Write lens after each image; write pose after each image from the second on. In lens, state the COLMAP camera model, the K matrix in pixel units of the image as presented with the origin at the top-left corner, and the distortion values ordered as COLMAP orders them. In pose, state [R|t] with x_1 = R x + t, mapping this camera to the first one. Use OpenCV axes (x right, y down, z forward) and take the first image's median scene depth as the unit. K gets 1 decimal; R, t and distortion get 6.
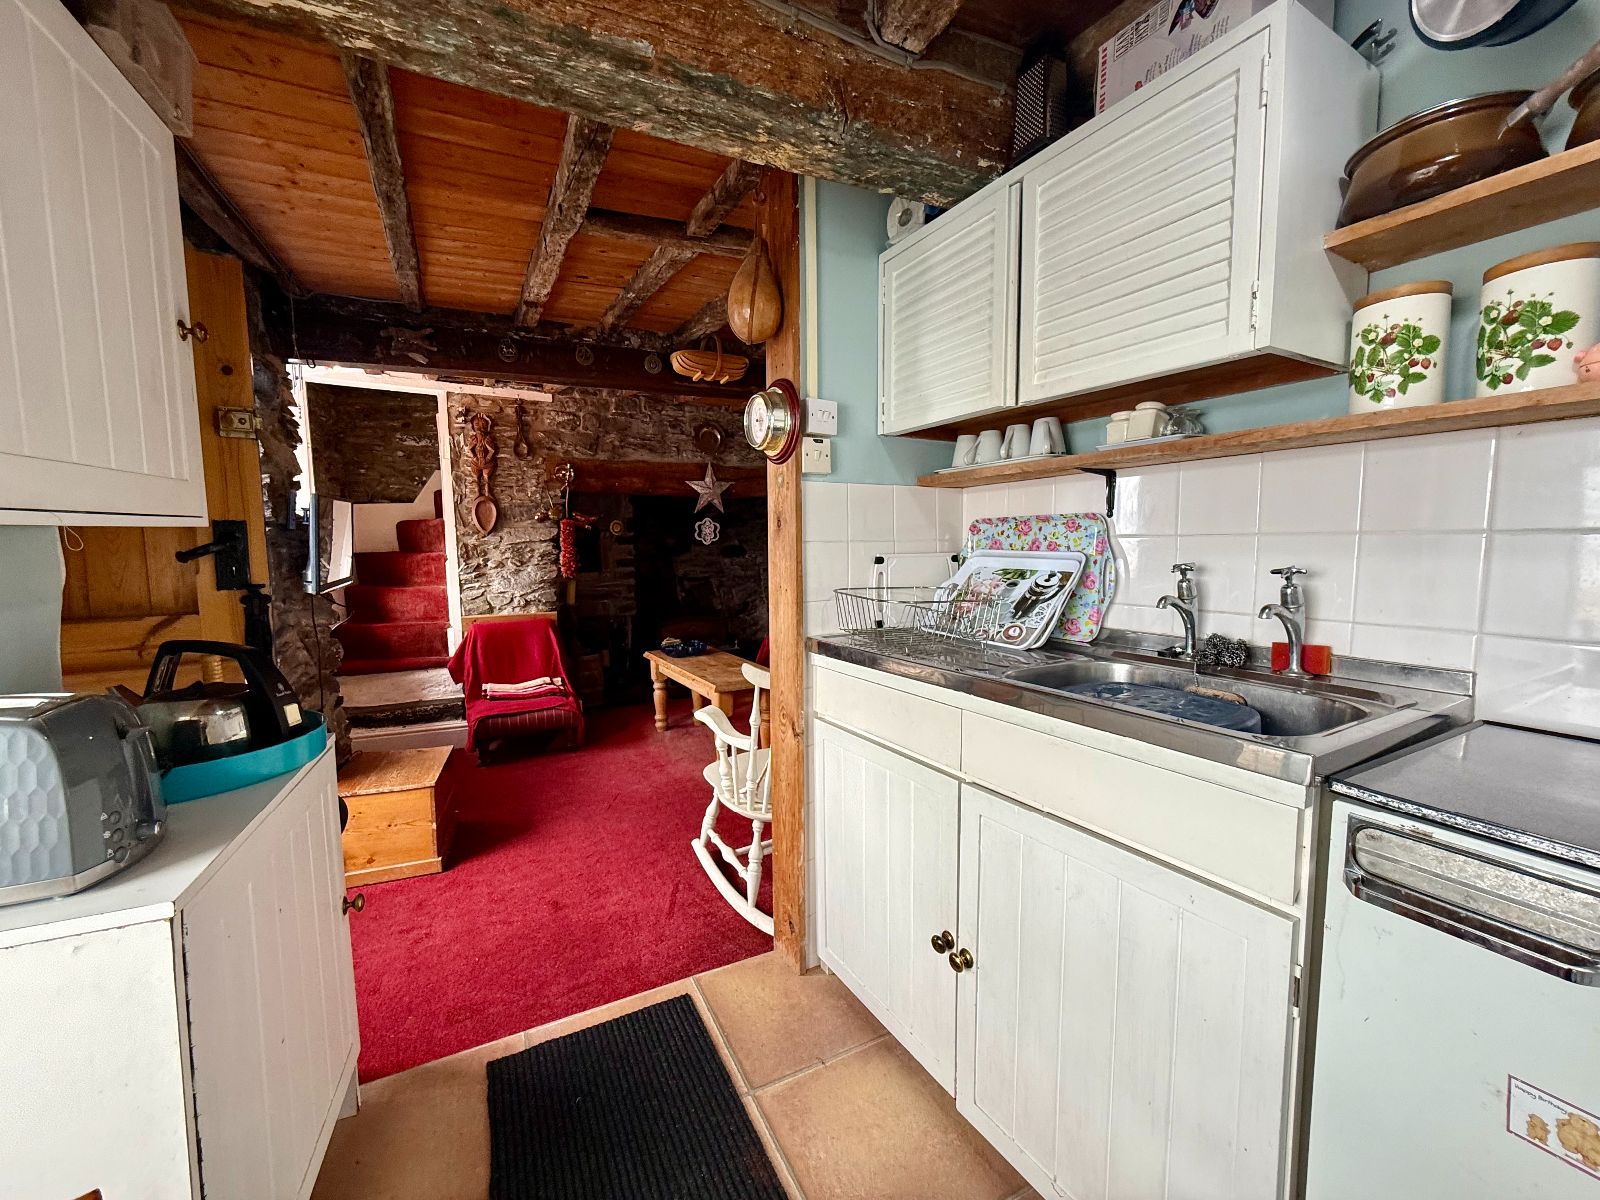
lens RADIAL K [[624.6, 0, 800.0], [0, 624.6, 600.0], [0, 0, 1]] dist [-0.000673, 0.004994]
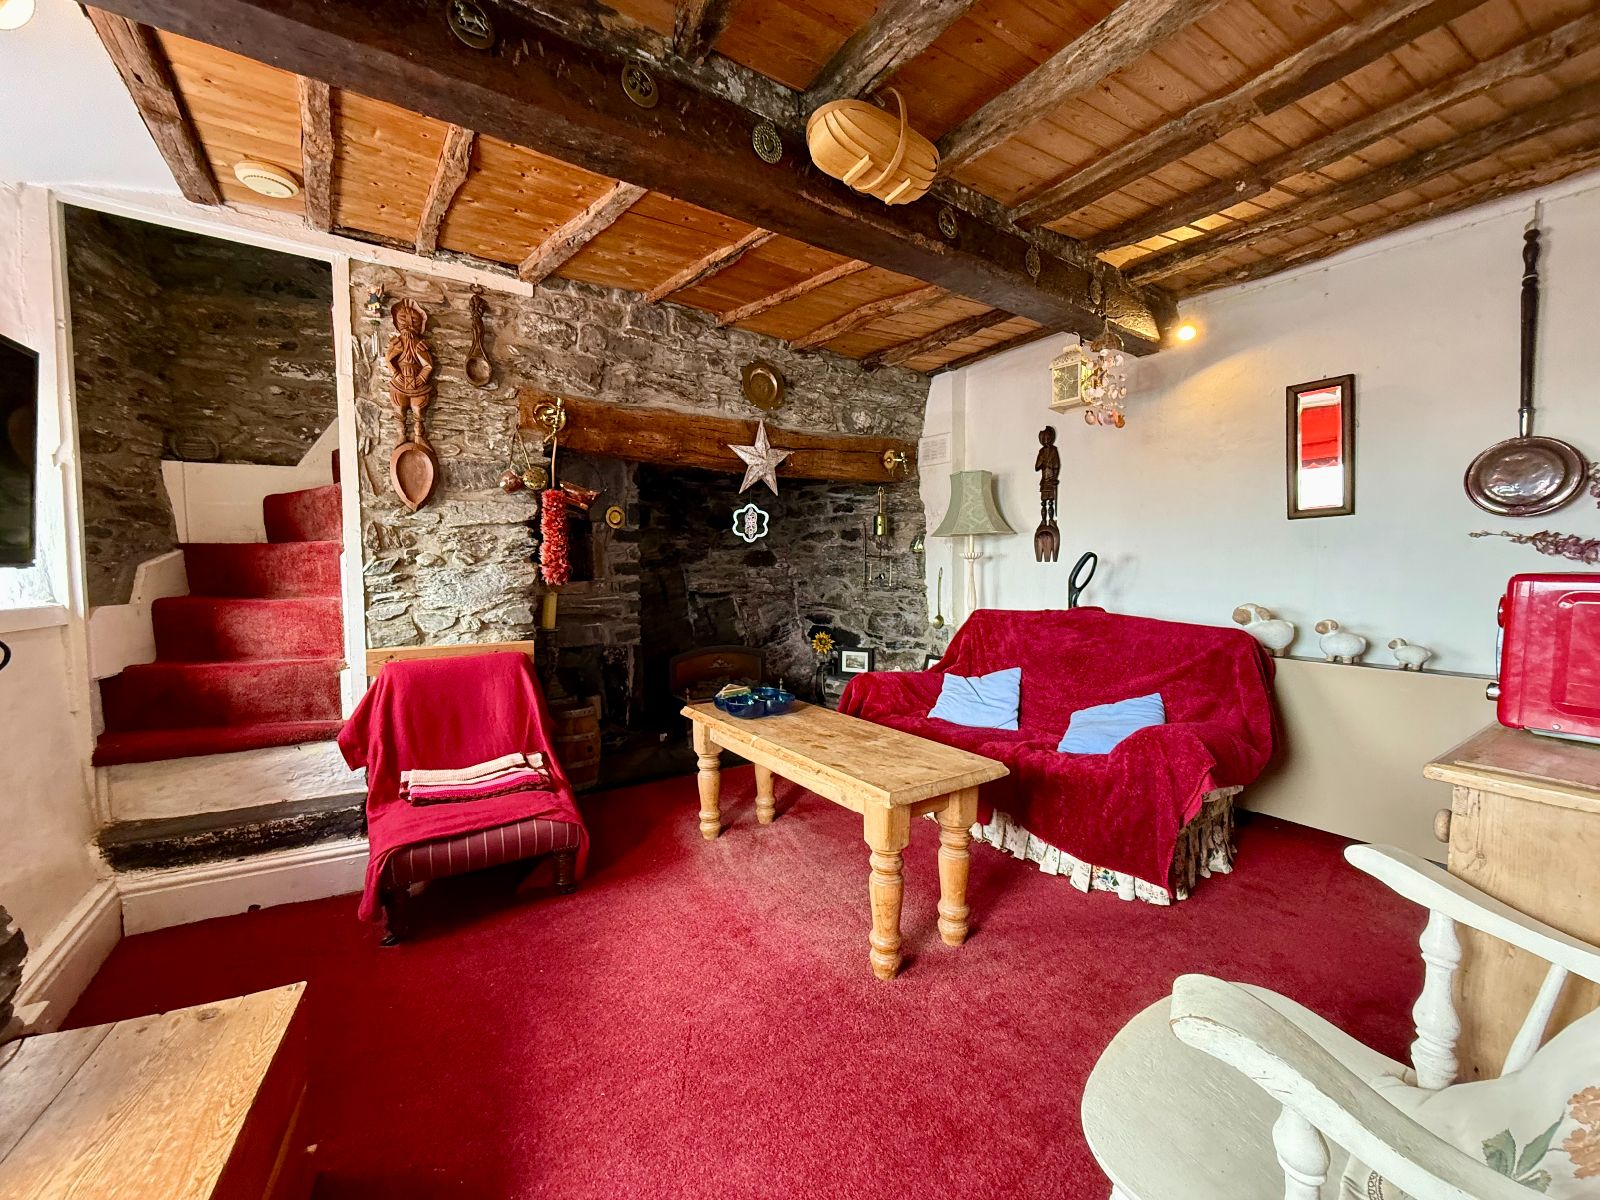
lens RADIAL K [[624.6, 0, 800.0], [0, 624.6, 600.0], [0, 0, 1]] dist [-0.000673, 0.004994]
pose [[0.996845, 0.002507, 0.079330, -0.182437], [0.000807, 0.999129, -0.041719, 0.005045], [-0.079365, 0.041652, 0.995975, 0.378738]]
